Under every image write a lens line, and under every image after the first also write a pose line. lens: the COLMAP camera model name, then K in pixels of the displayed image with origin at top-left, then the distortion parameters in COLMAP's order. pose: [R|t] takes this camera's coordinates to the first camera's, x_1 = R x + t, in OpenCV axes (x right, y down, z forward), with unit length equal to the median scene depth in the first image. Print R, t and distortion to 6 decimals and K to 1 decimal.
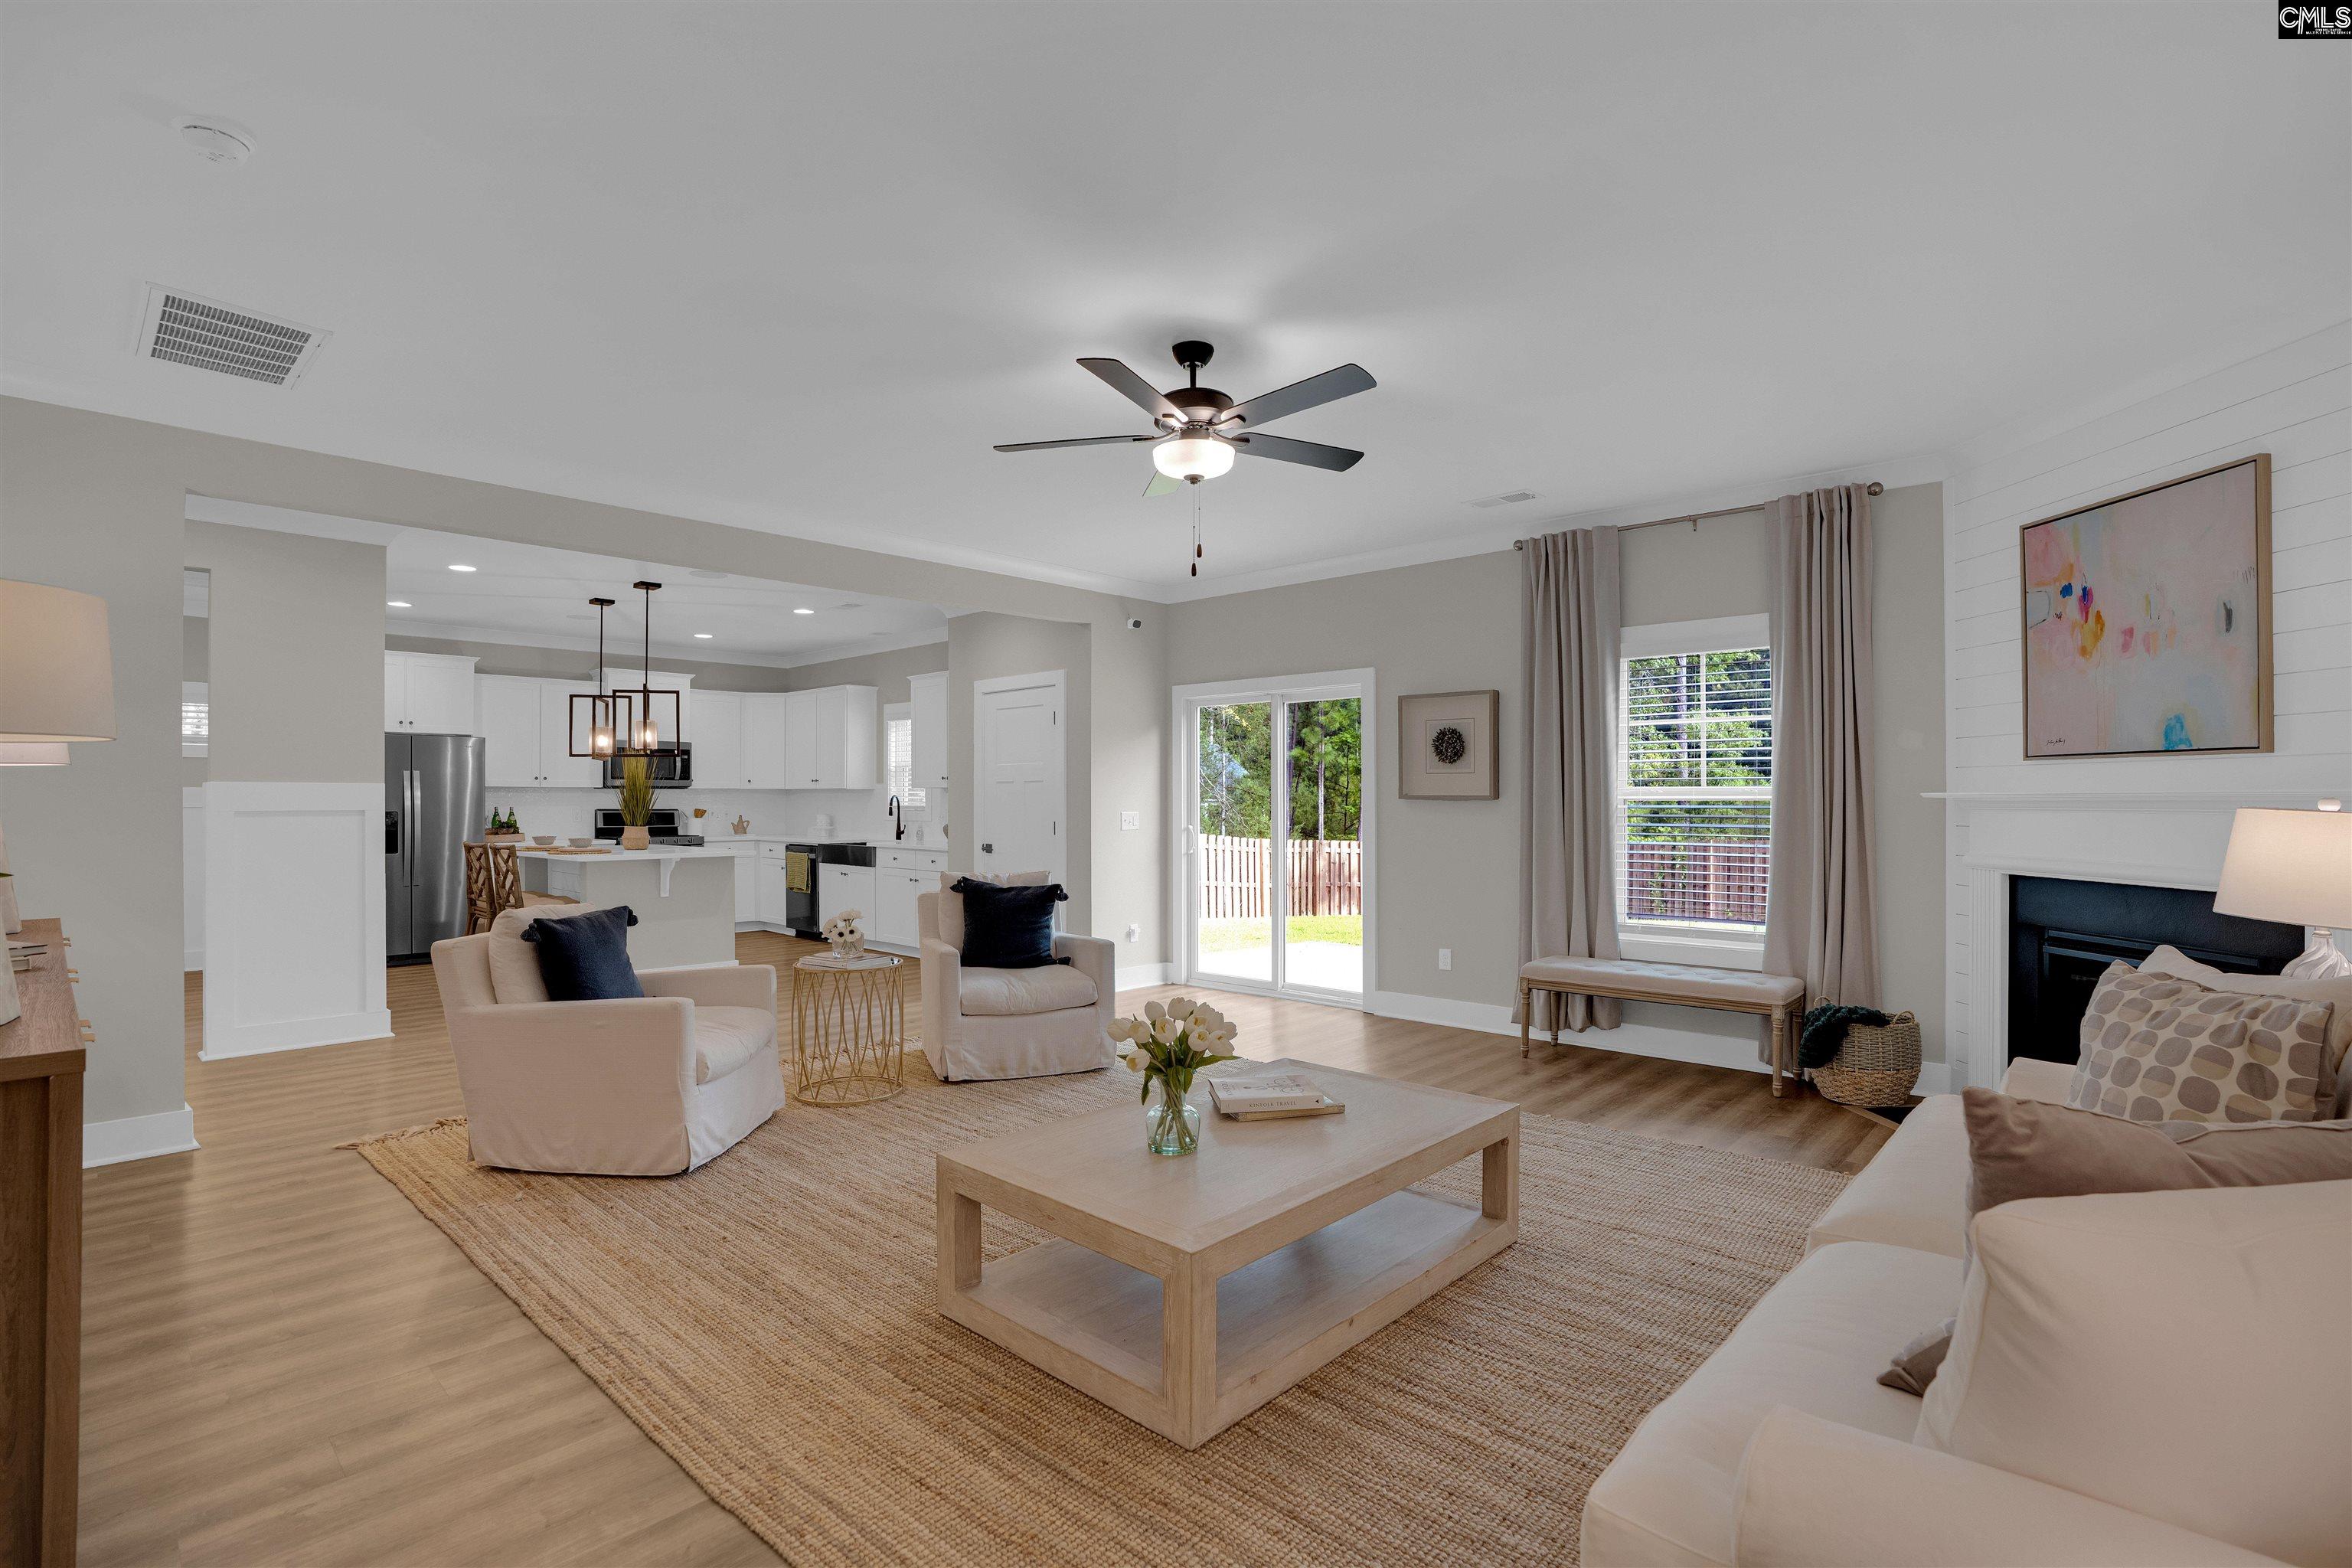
lens RADIAL K [[1090.5, 0, 1178.9], [0, 1090.5, 810.5], [0, 0, 1]] dist [-0.068757, 0.027491]
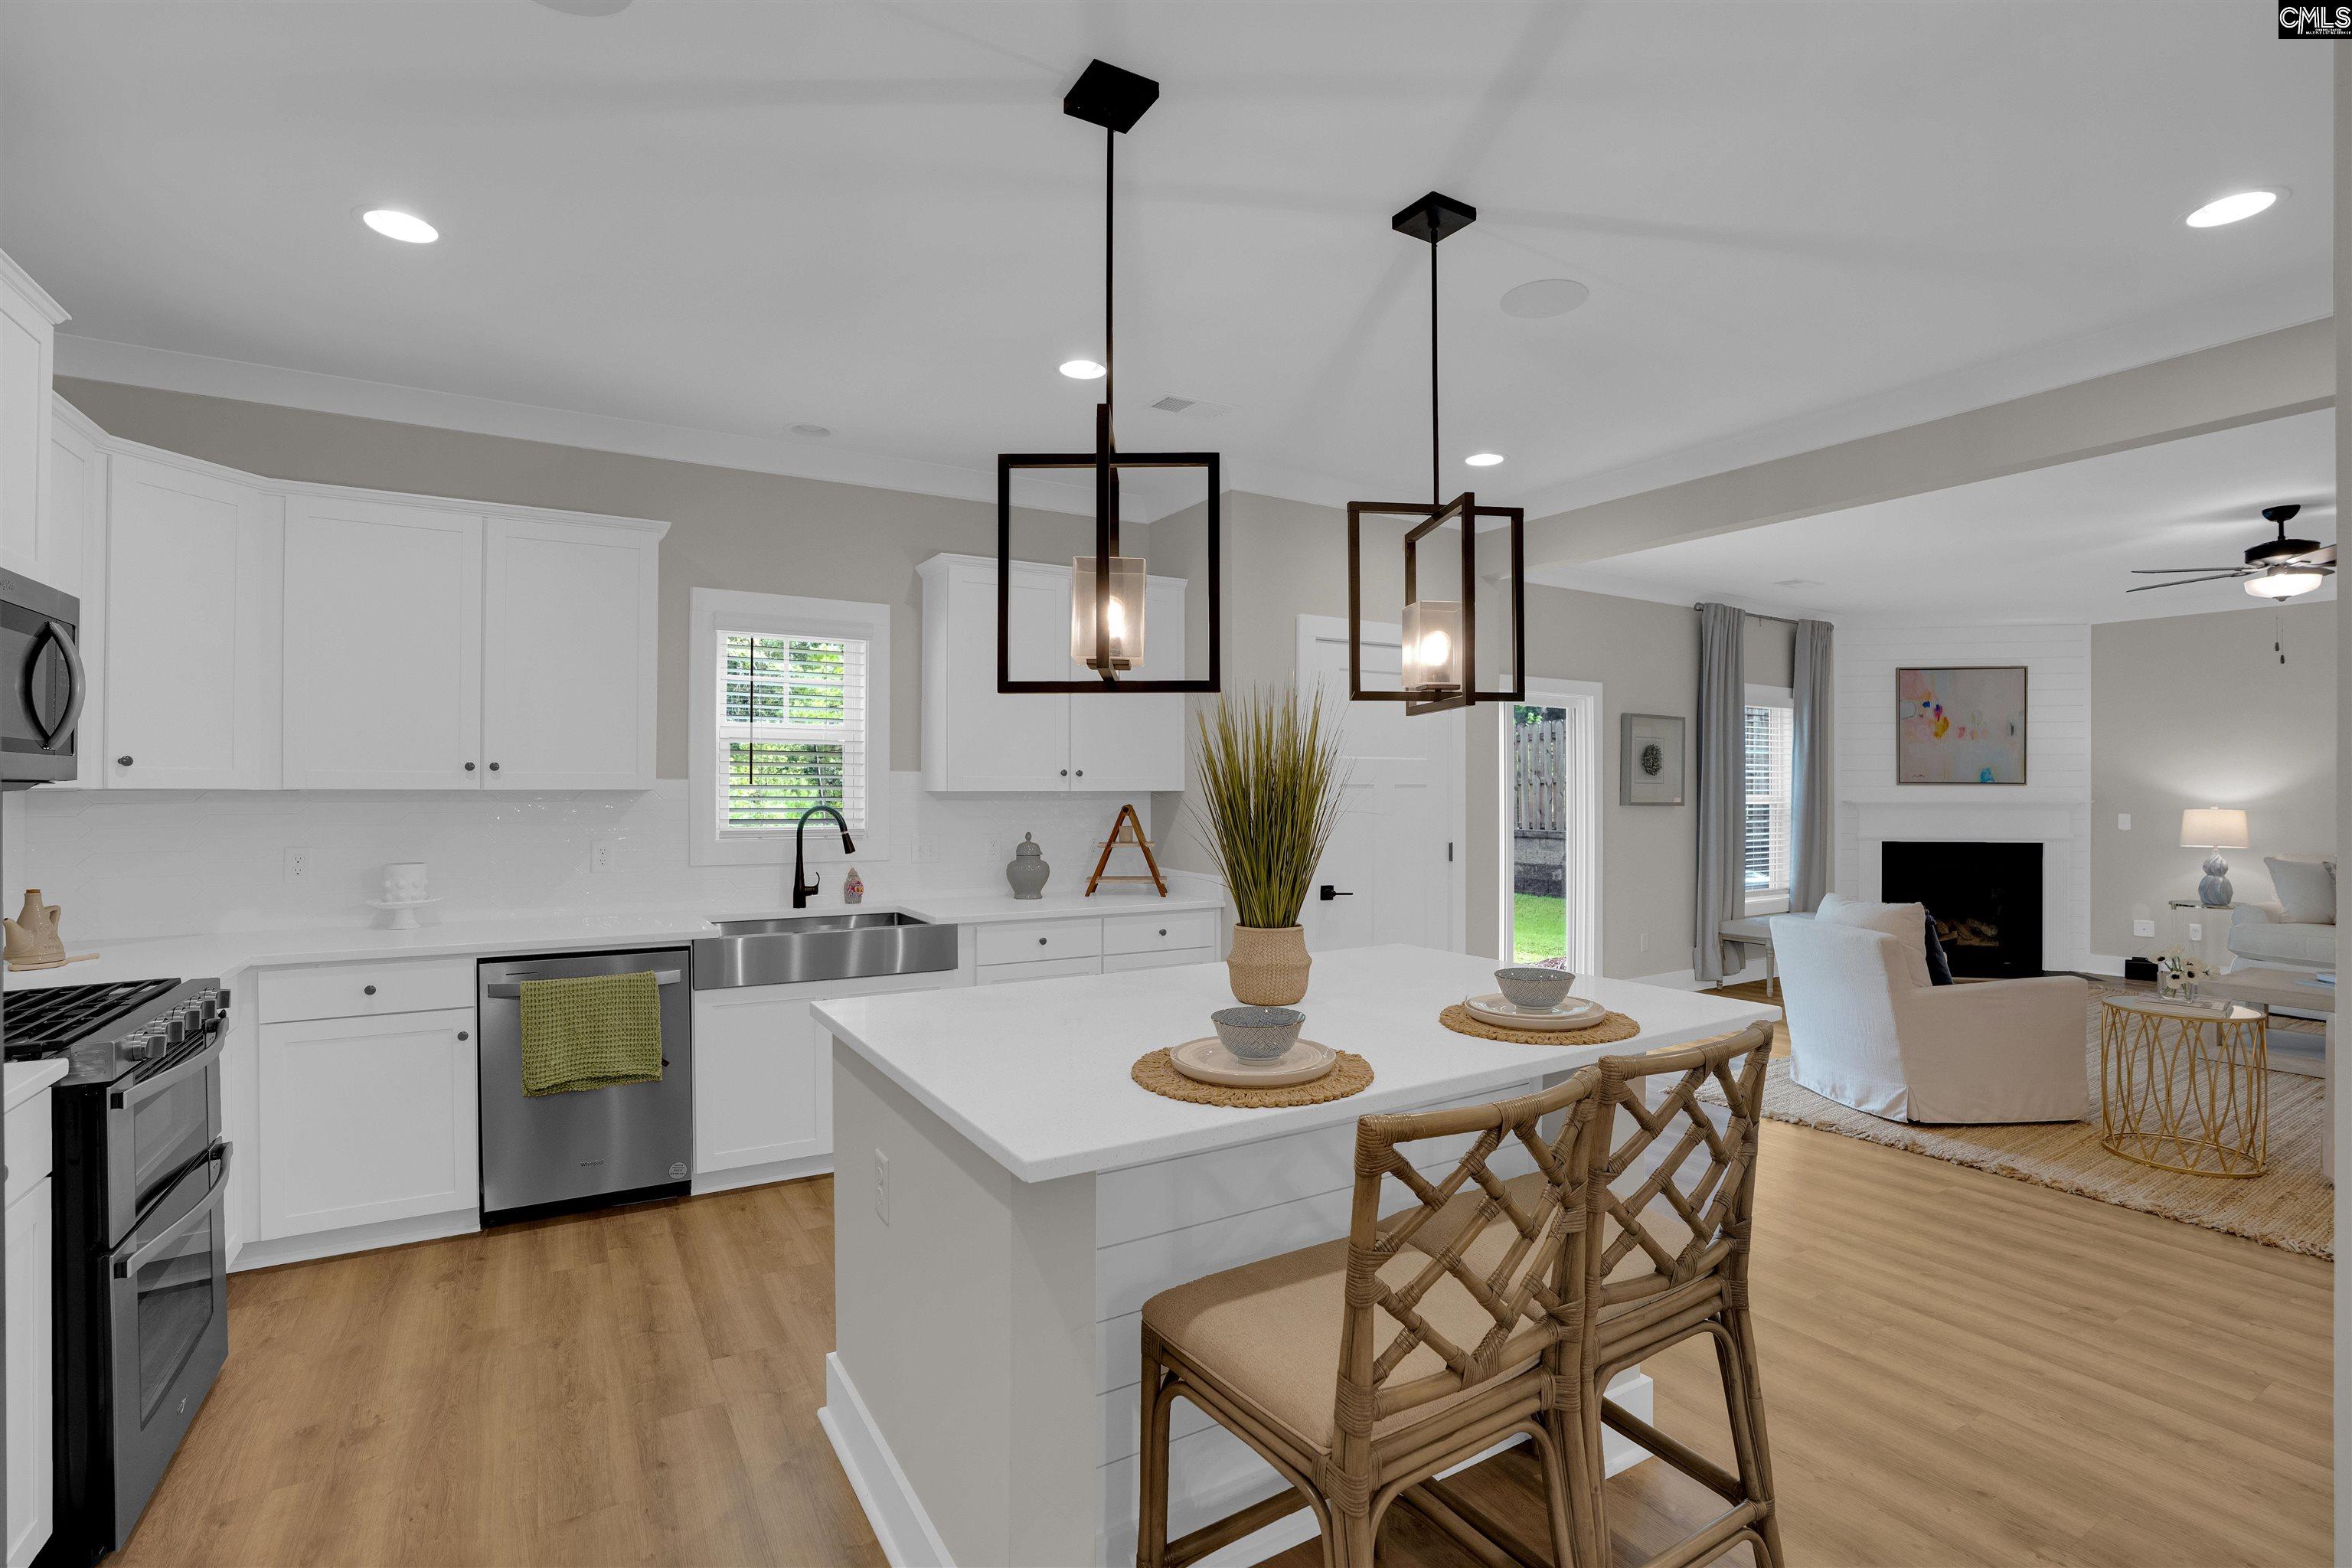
lens RADIAL K [[1083.6, 0, 1176.0], [0, 1083.6, 784.0], [0, 0, 1]] dist [-0.066721, 0.025531]
pose [[0.280242, 0.004918, 0.959917, -1.487669], [0.008171, 0.999938, -0.007508, -0.042968], [-0.959894, 0.009947, 0.280185, 1.718621]]
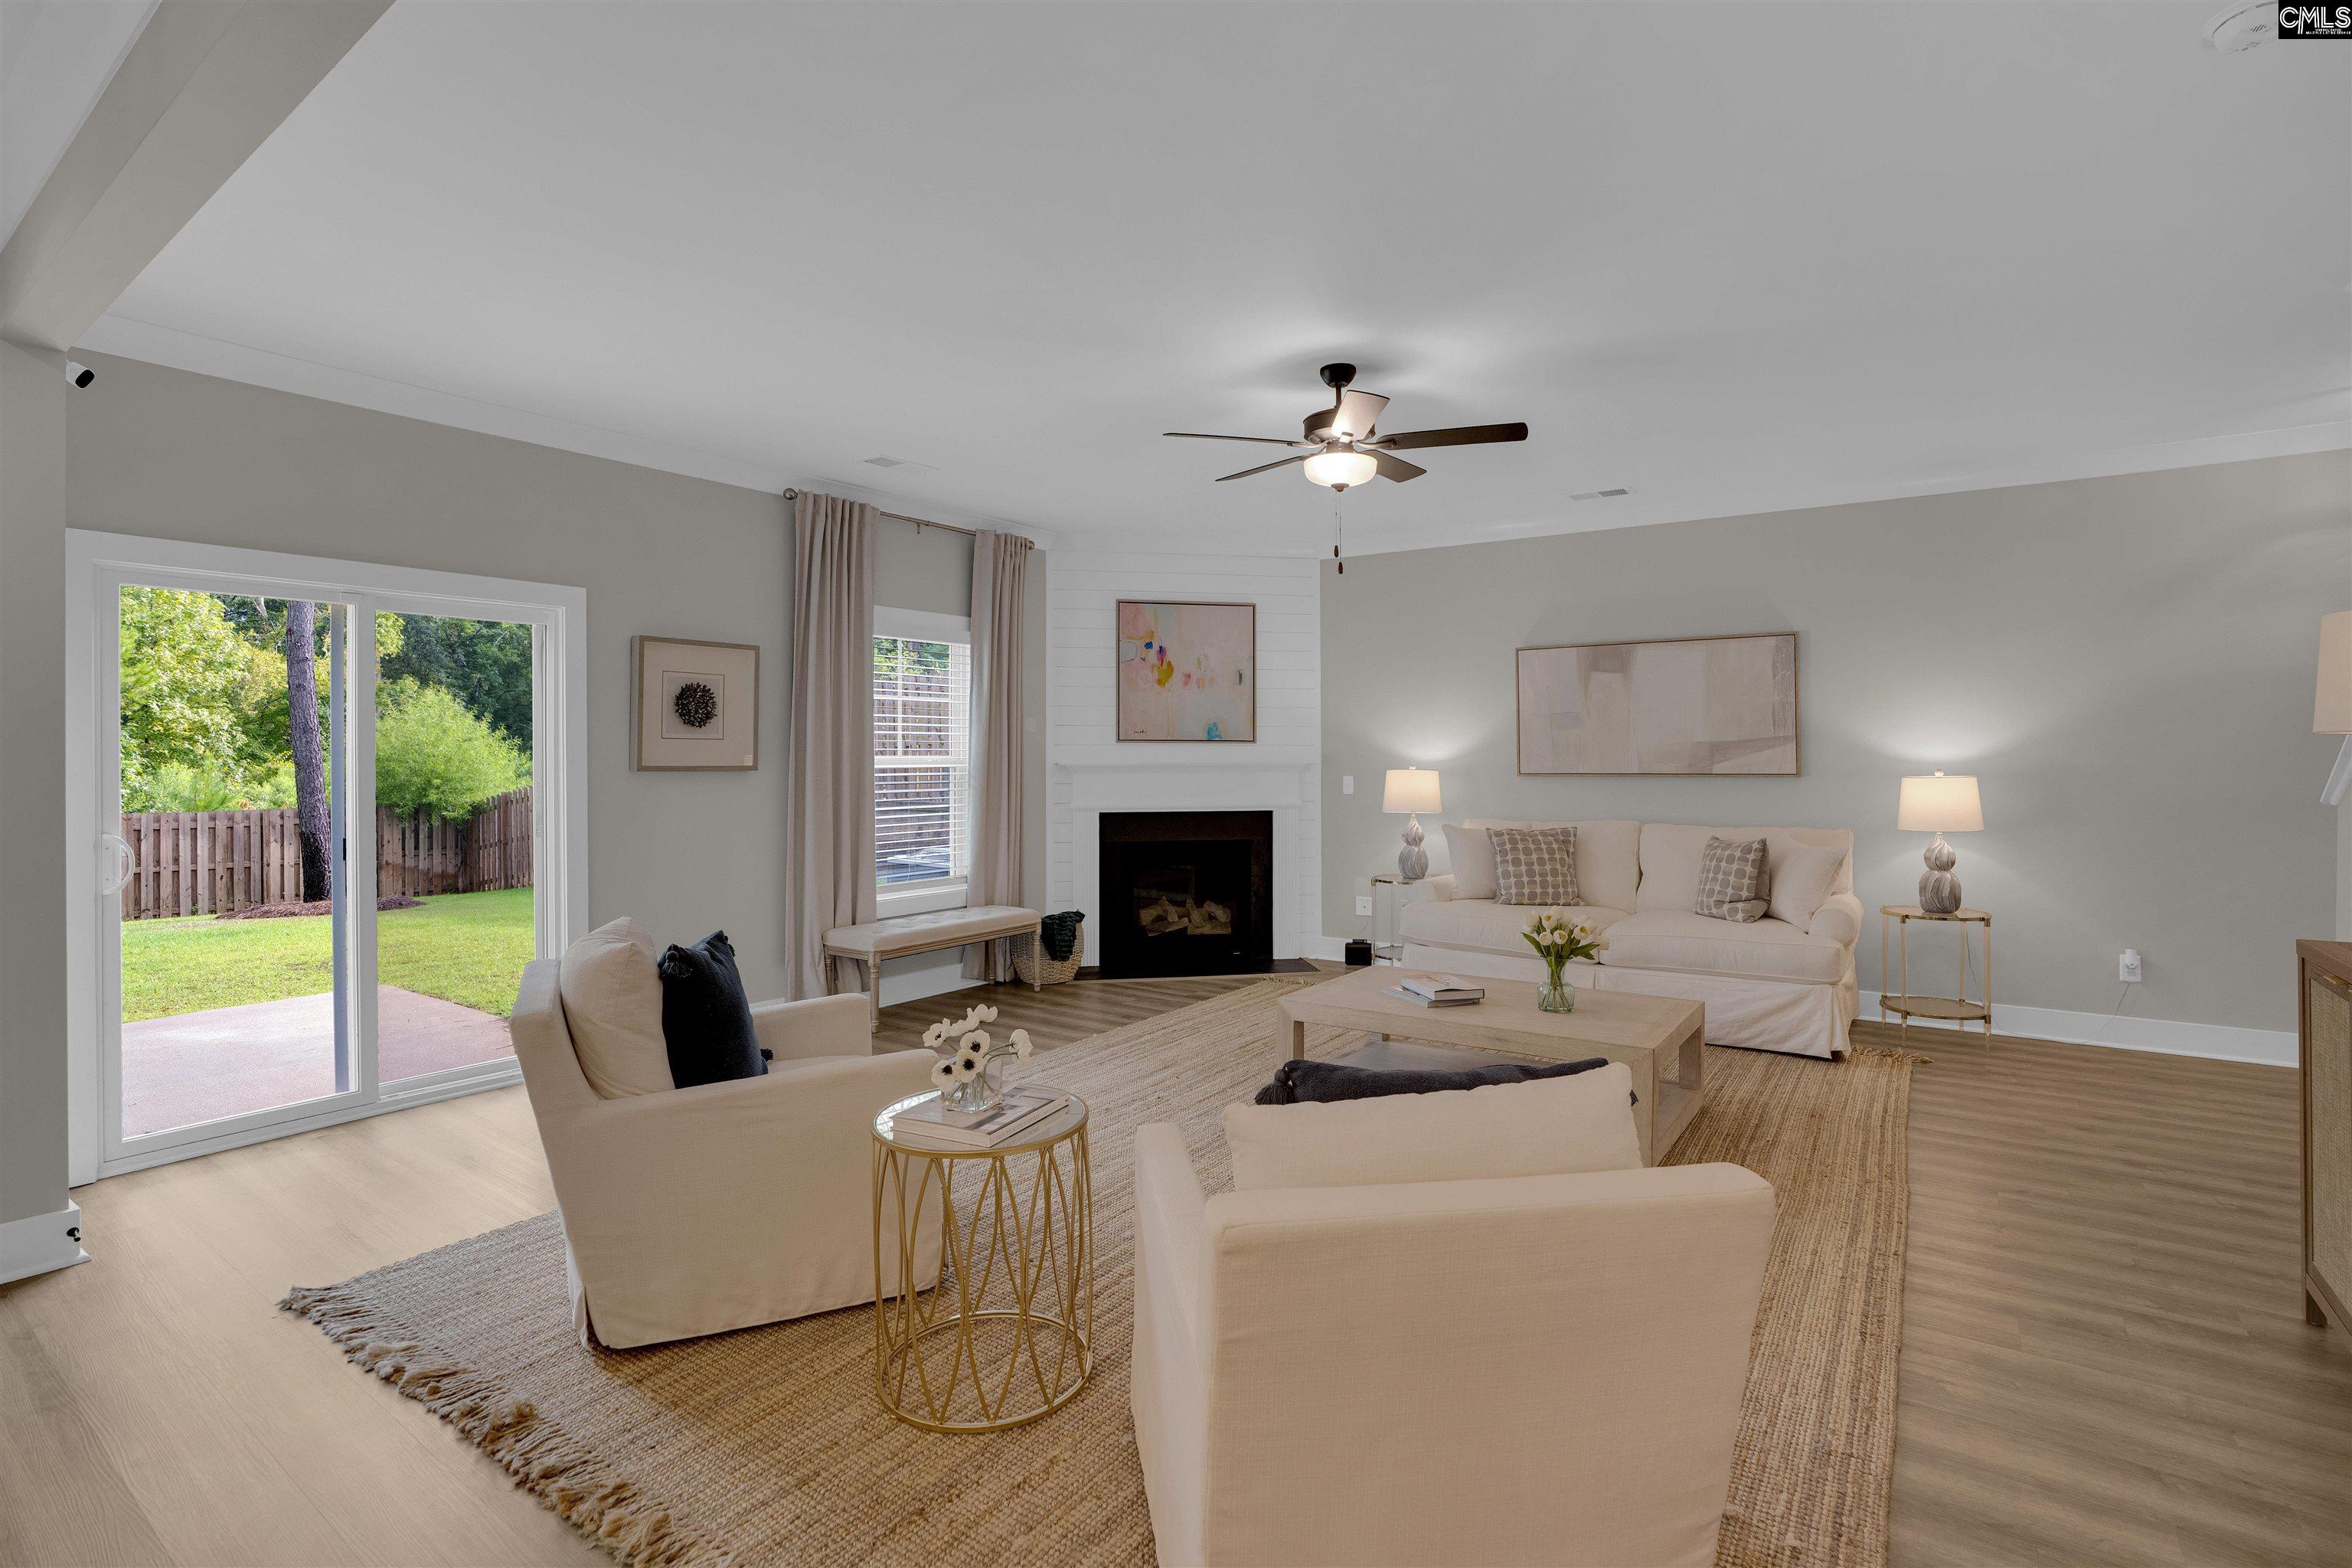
lens RADIAL K [[1110.5, 0, 1209.6], [0, 1110.5, 759.4], [0, 0, 1]] dist [-0.068725, 0.029118]
pose [[-0.143149, -0.003540, 0.989695, -0.912862], [0.011320, 0.999922, 0.005214, -0.027397], [-0.989636, 0.011950, -0.143098, 1.079853]]
